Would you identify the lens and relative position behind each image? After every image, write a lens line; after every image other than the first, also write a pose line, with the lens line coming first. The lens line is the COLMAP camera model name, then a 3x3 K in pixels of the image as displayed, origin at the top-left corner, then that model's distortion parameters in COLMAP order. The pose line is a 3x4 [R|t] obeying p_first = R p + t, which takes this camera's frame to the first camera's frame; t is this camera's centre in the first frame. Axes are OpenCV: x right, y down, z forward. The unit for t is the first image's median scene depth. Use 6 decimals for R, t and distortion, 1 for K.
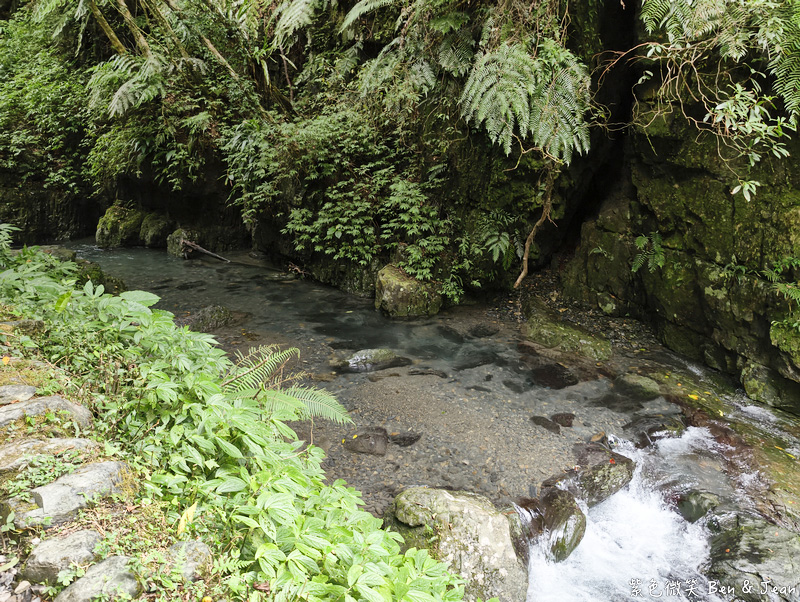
lens RADIAL K [[529.7, 0, 400.3], [0, 529.7, 299.6], [0, 0, 1]] dist [0.008436, -0.020314]
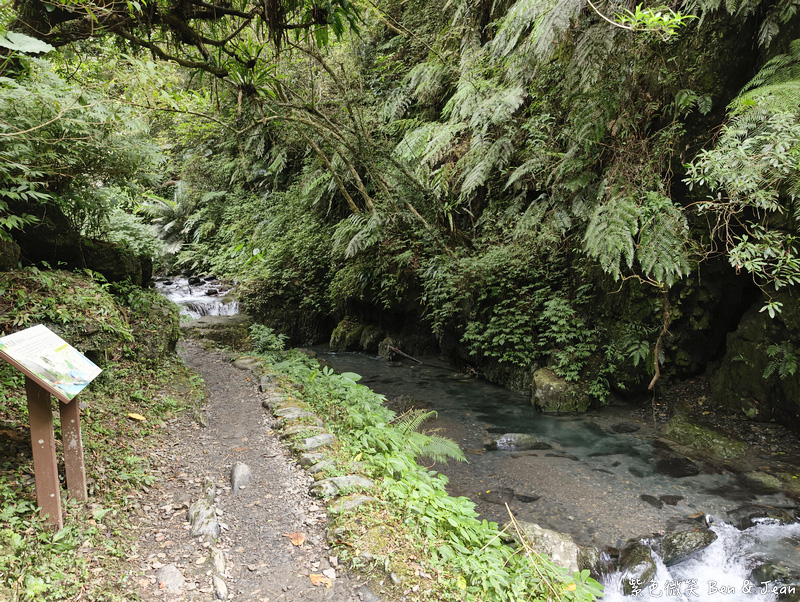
lens RADIAL K [[529.7, 0, 405.8], [0, 529.7, 300.3], [0, 0, 1]] dist [0.008436, -0.020314]
pose [[0.930623, -0.024513, -0.365157, 0.136256], [-0.049904, 0.979936, -0.192965, 0.033149], [0.362560, 0.197800, 0.910728, -0.243914]]
